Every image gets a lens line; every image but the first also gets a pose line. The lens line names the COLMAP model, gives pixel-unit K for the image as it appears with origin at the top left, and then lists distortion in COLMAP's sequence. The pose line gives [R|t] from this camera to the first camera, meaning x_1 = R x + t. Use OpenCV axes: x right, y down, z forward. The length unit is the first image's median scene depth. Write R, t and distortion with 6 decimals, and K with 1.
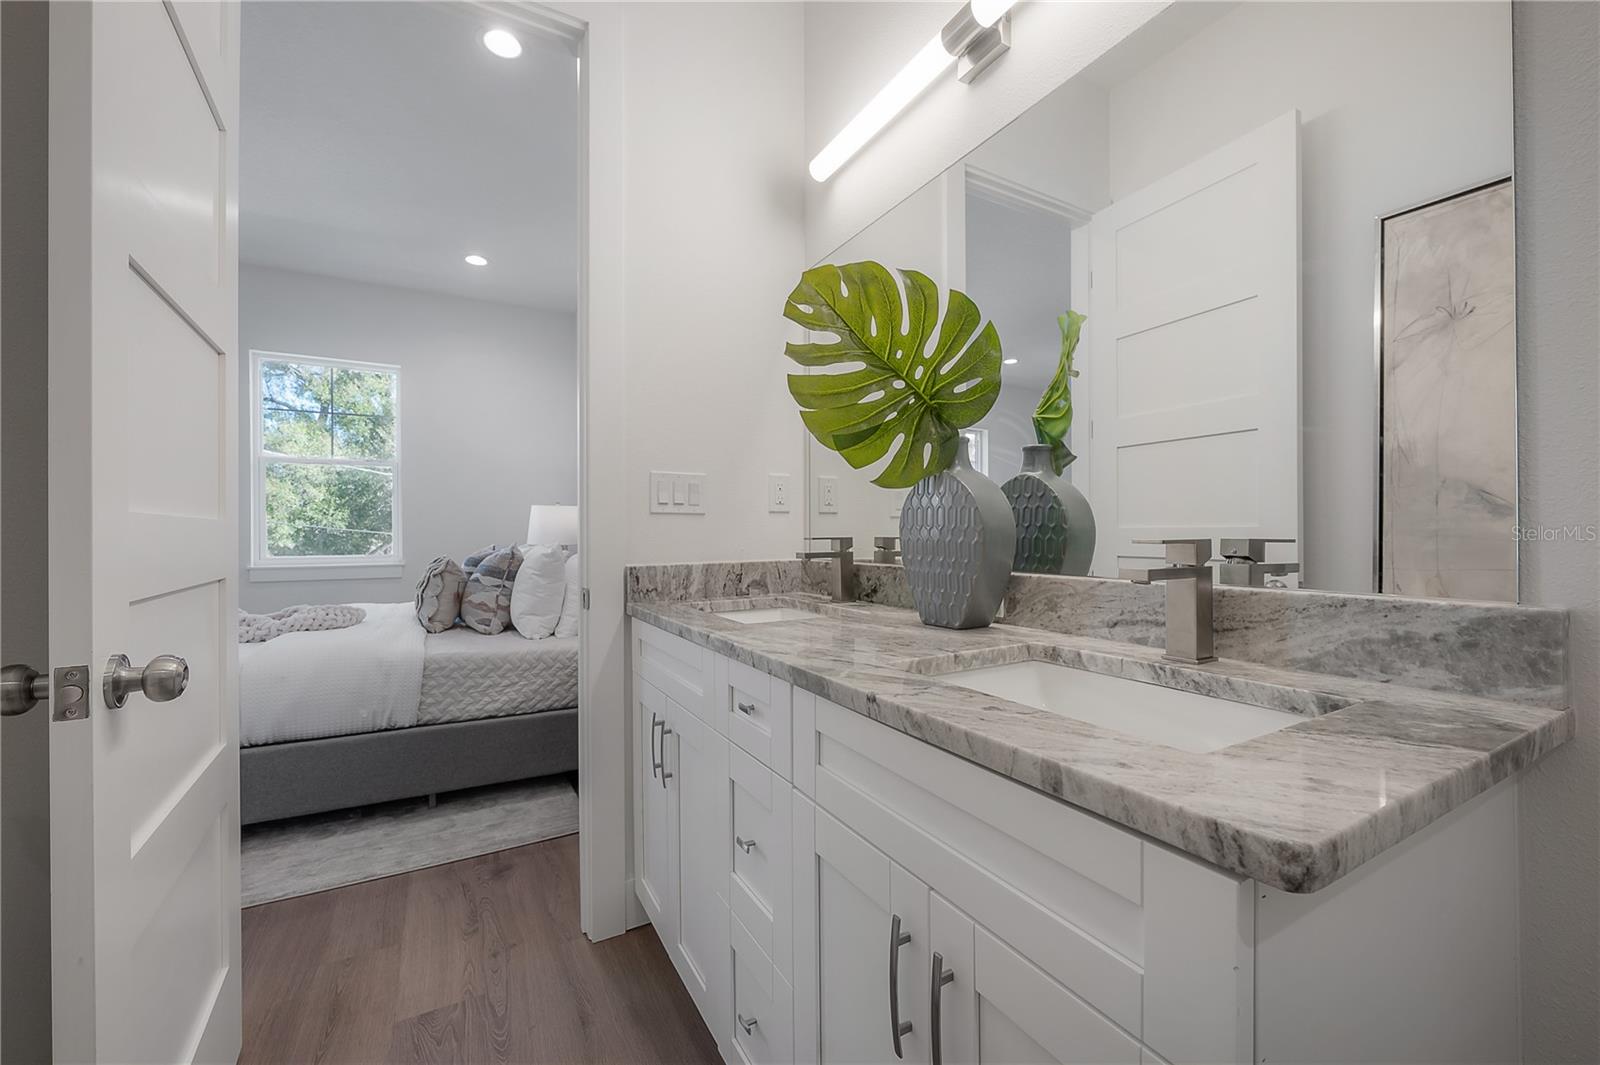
lens RADIAL K [[720.6, 0, 780.5], [0, 720.6, 535.9], [0, 0, 1]] dist [-0.001747, -0.000219]
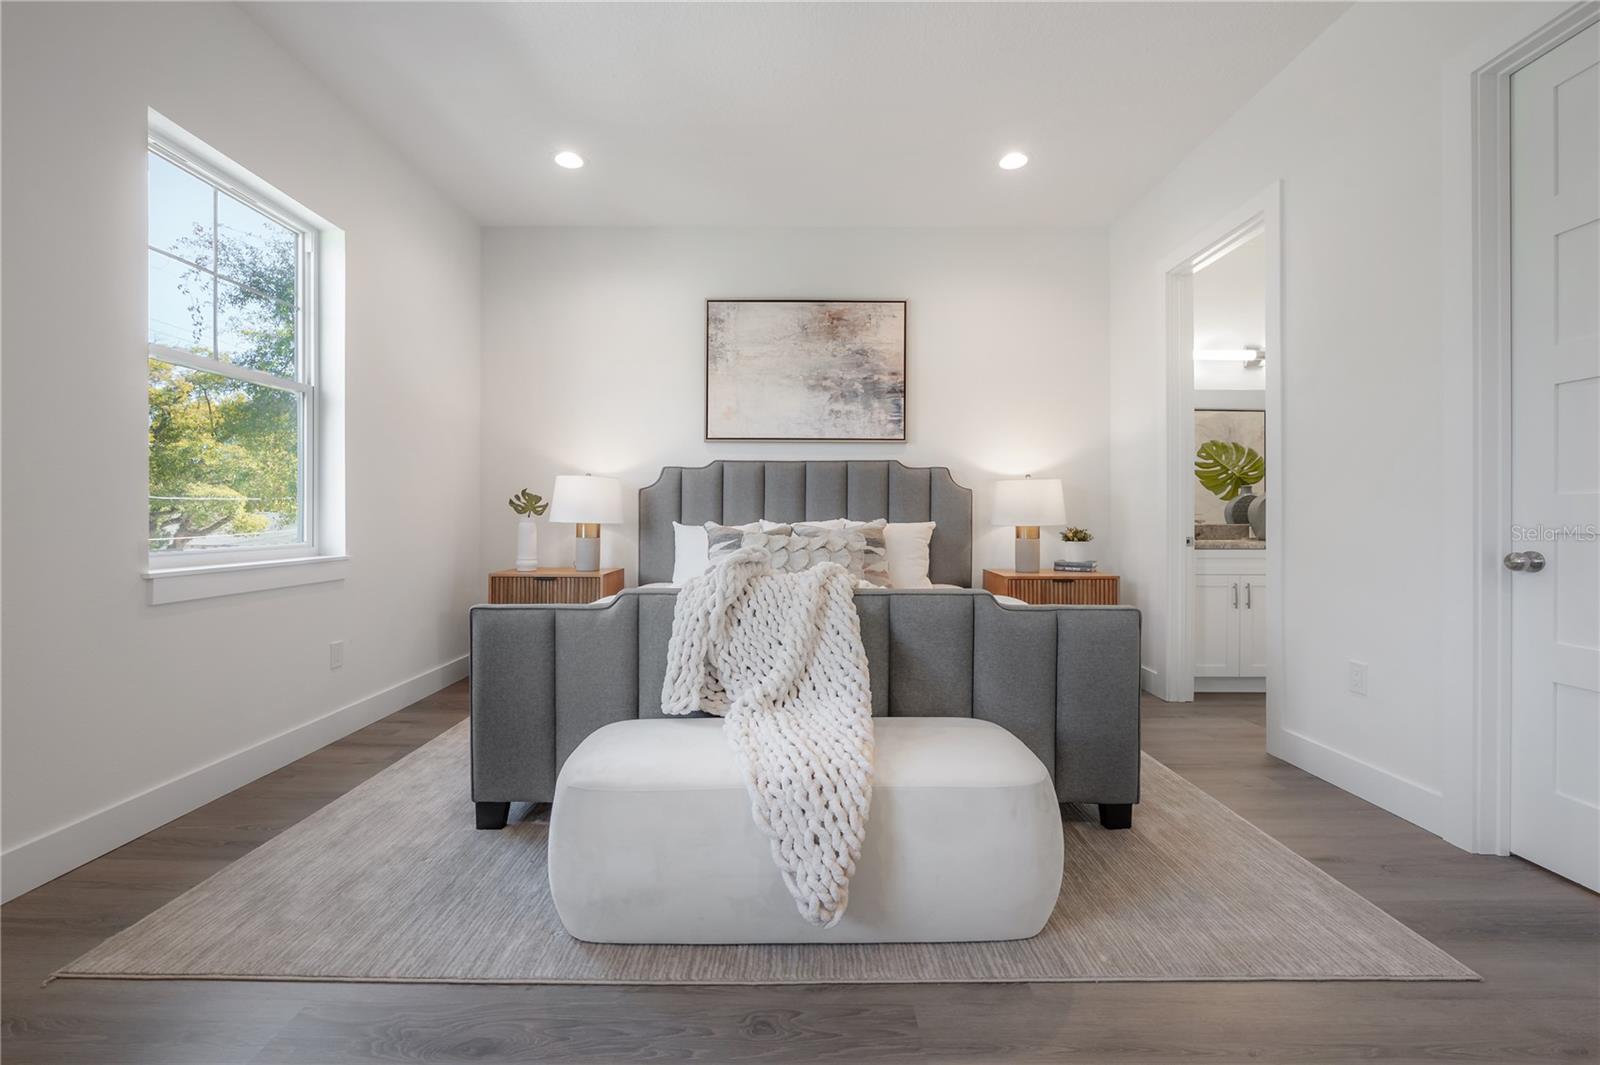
lens RADIAL K [[604.6, 0, 794.8], [0, 604.6, 515.0], [0, 0, 1]] dist [-0.000197, -0.000034]
pose [[0.943899, -0.000418, -0.330233, -0.896448], [-0.001994, 0.999974, -0.006966, 0.030410], [0.330228, 0.007234, 0.943874, -2.582082]]
